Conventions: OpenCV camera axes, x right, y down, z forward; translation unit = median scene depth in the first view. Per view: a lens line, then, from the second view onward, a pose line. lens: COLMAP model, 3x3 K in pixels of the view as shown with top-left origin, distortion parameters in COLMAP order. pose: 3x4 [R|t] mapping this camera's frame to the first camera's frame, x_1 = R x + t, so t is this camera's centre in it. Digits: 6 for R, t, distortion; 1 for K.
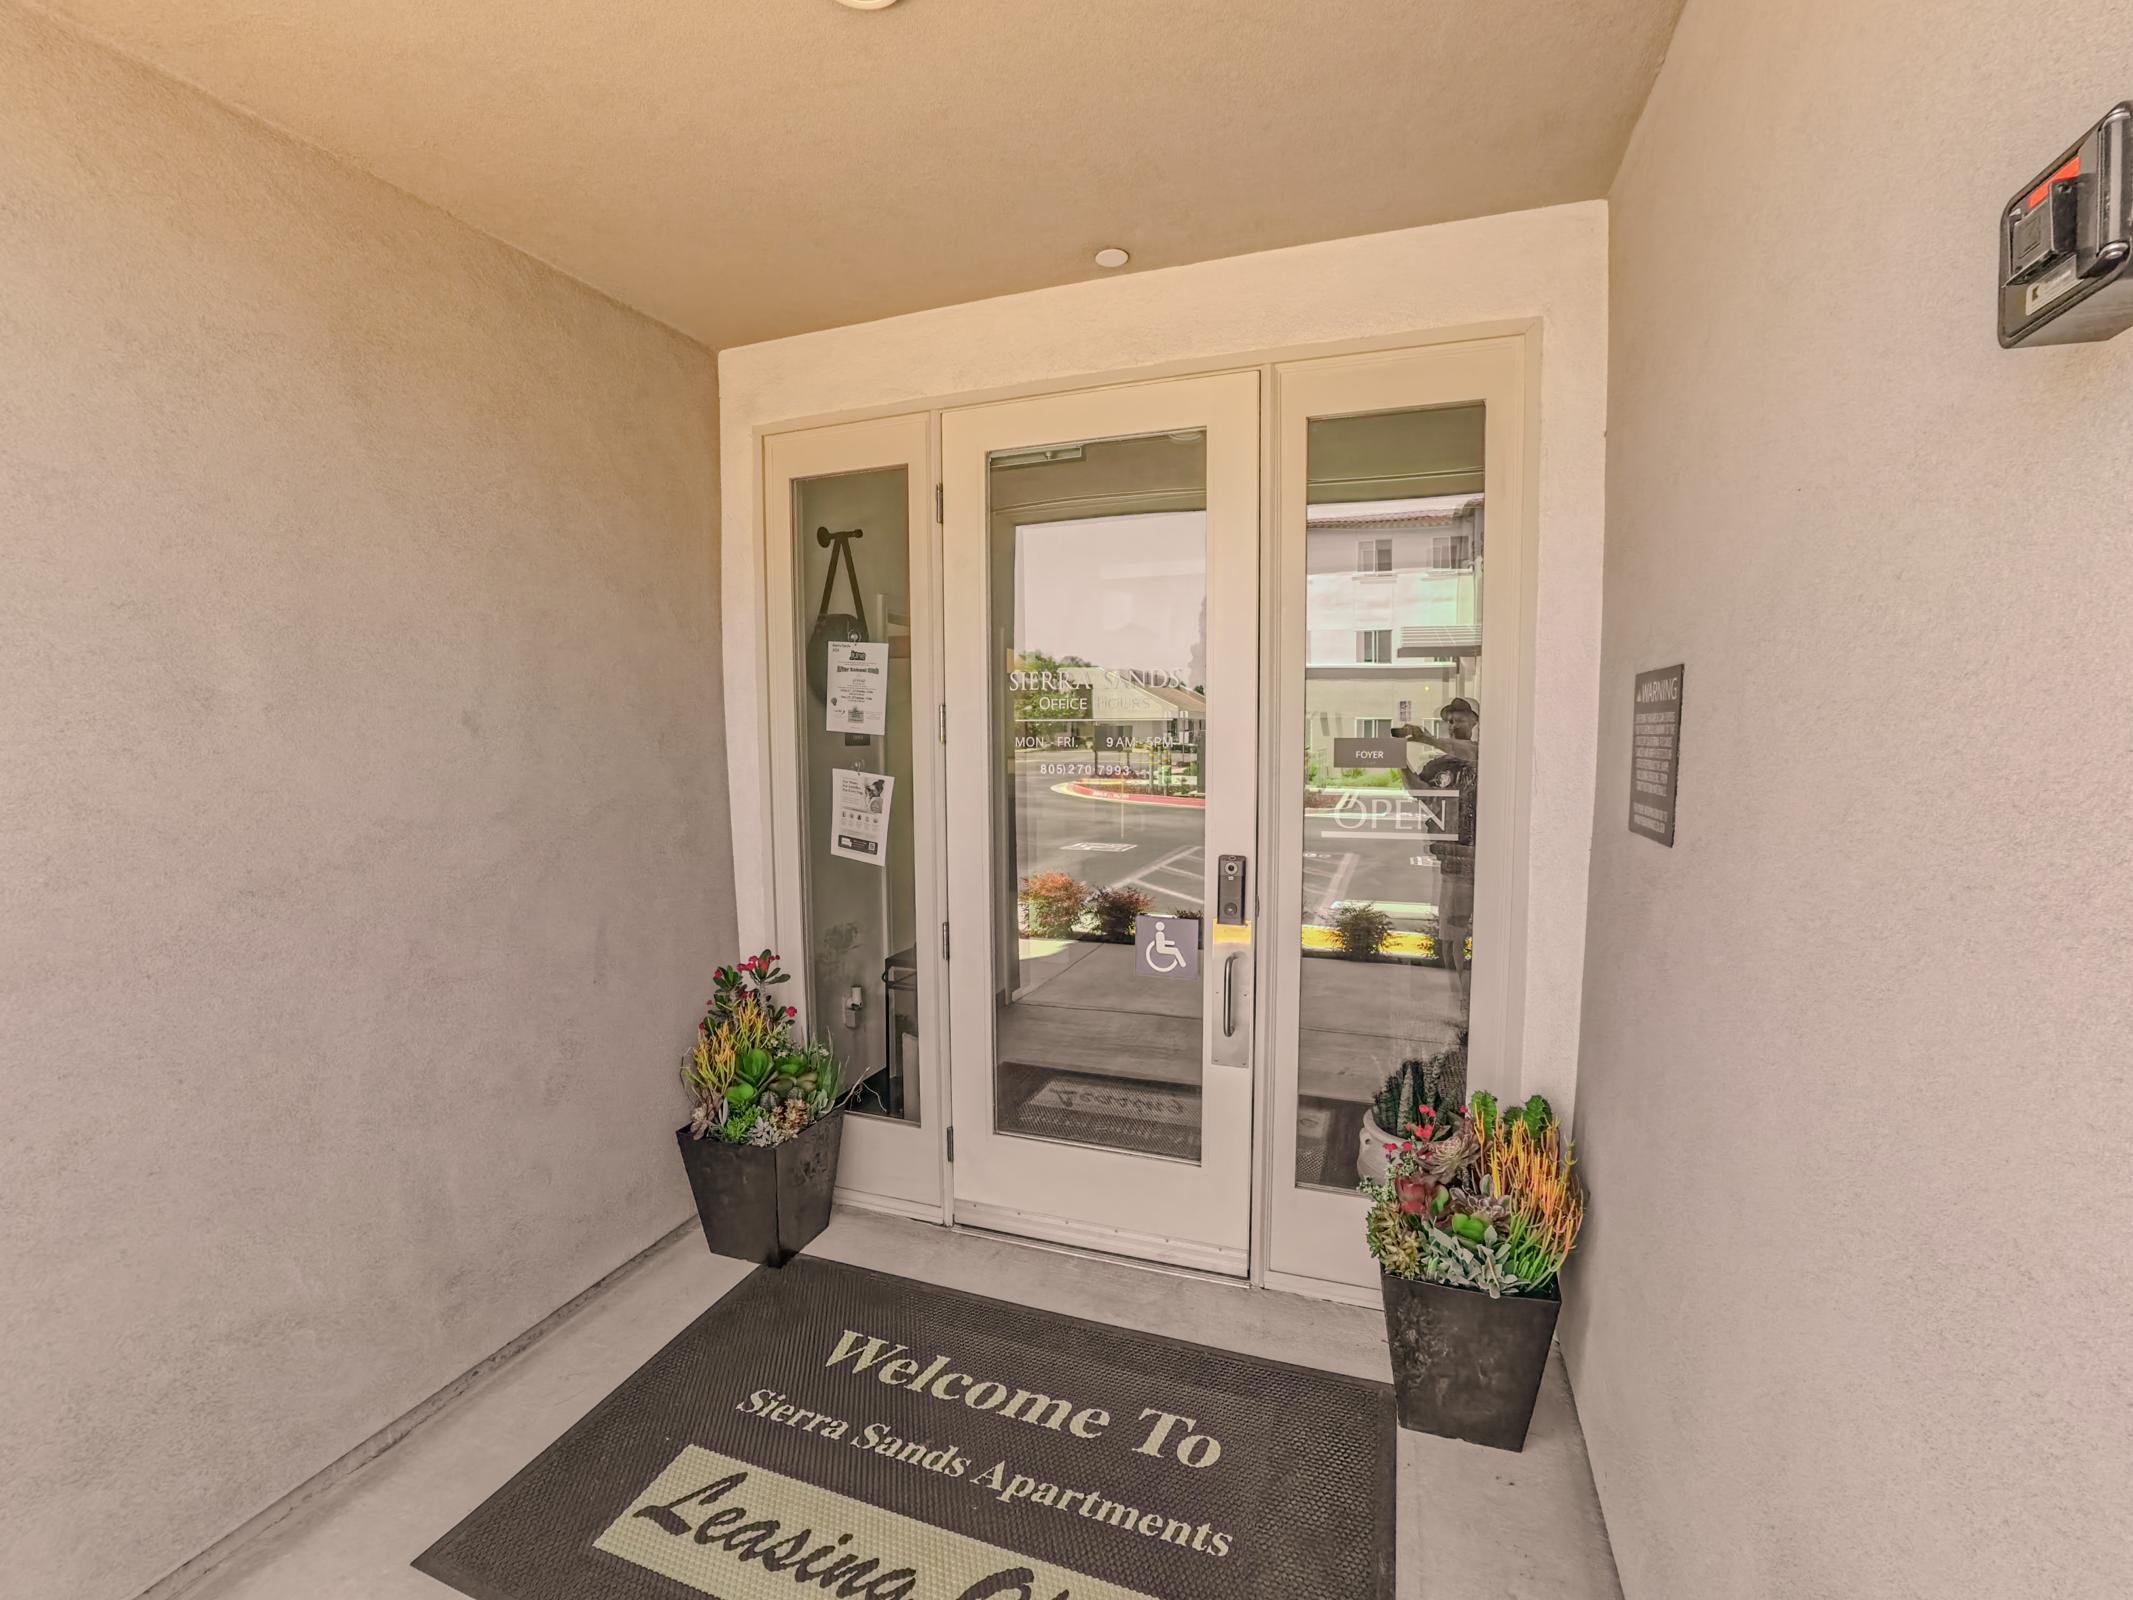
lens RADIAL K [[910.0, 0, 1063.4], [0, 910.0, 792.6], [0, 0, 1]] dist [-0.048977, 0.003530]
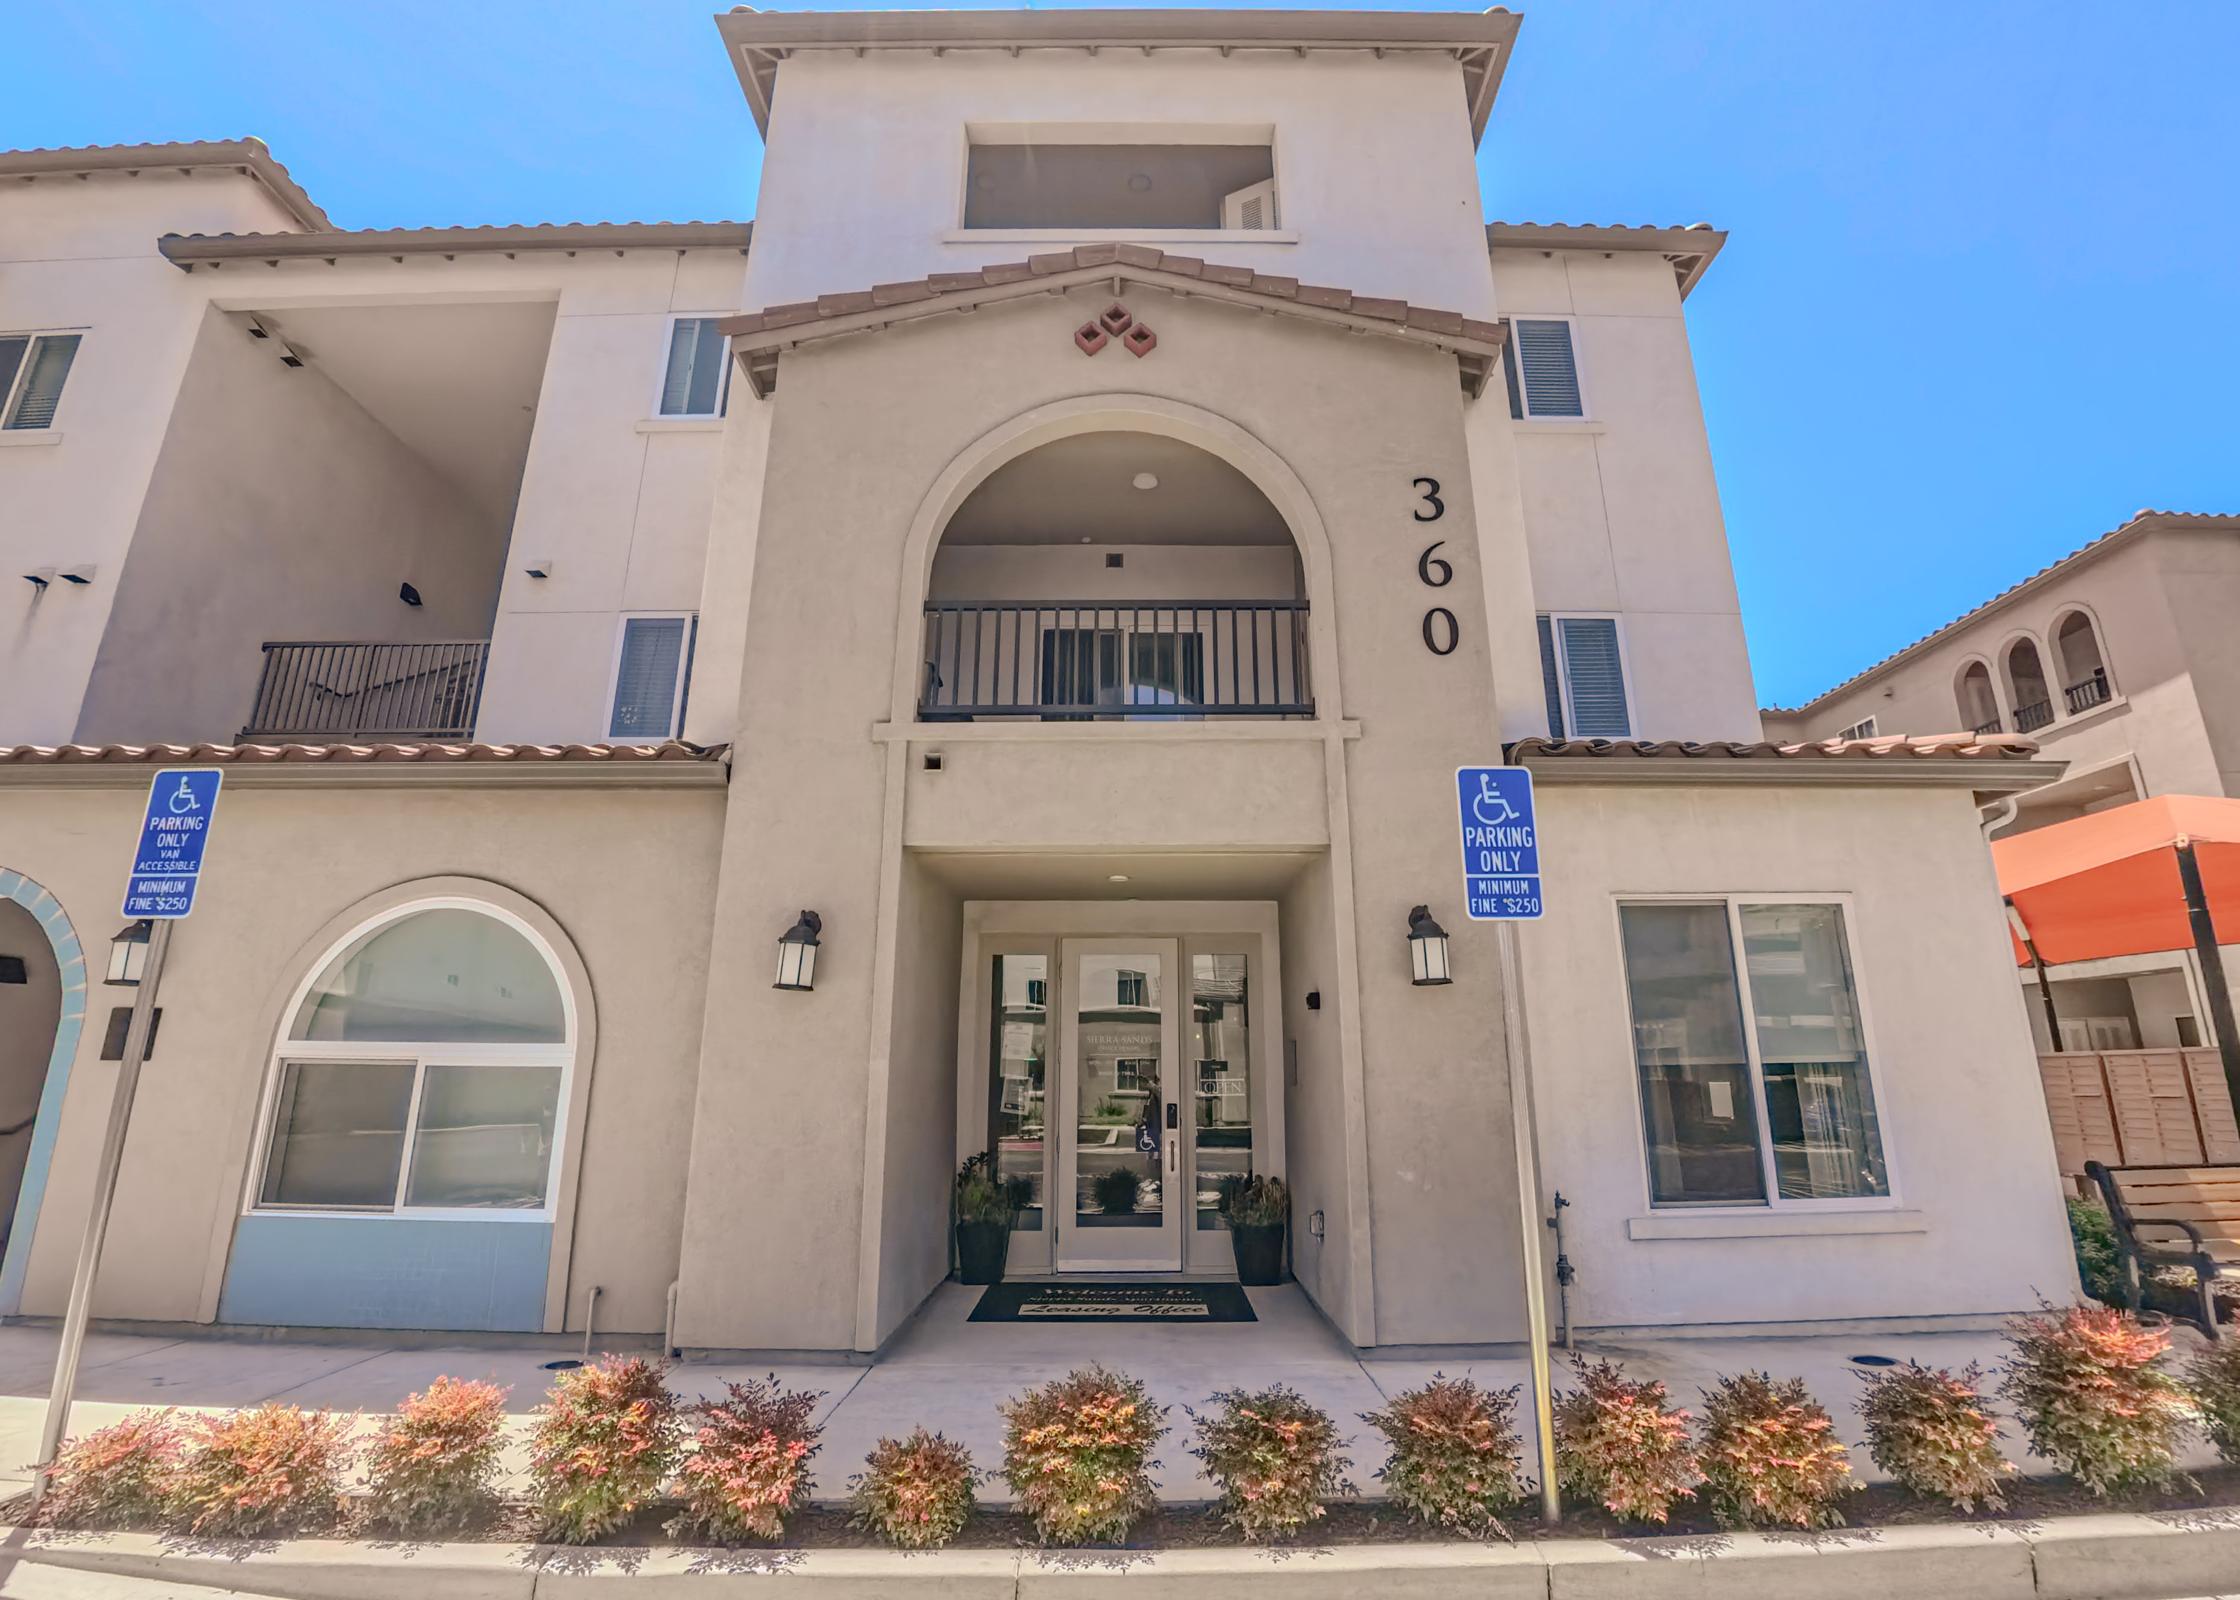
lens RADIAL K [[950.5, 0, 1132.1], [0, 950.5, 806.4], [0, 0, 1]] dist [-0.038638, 0.000947]
pose [[0.942156, 0.092344, 0.322203, -0.932705], [0.020871, 0.943269, -0.331372, 0.164428], [-0.334524, 0.318929, 0.886780, -1.809485]]
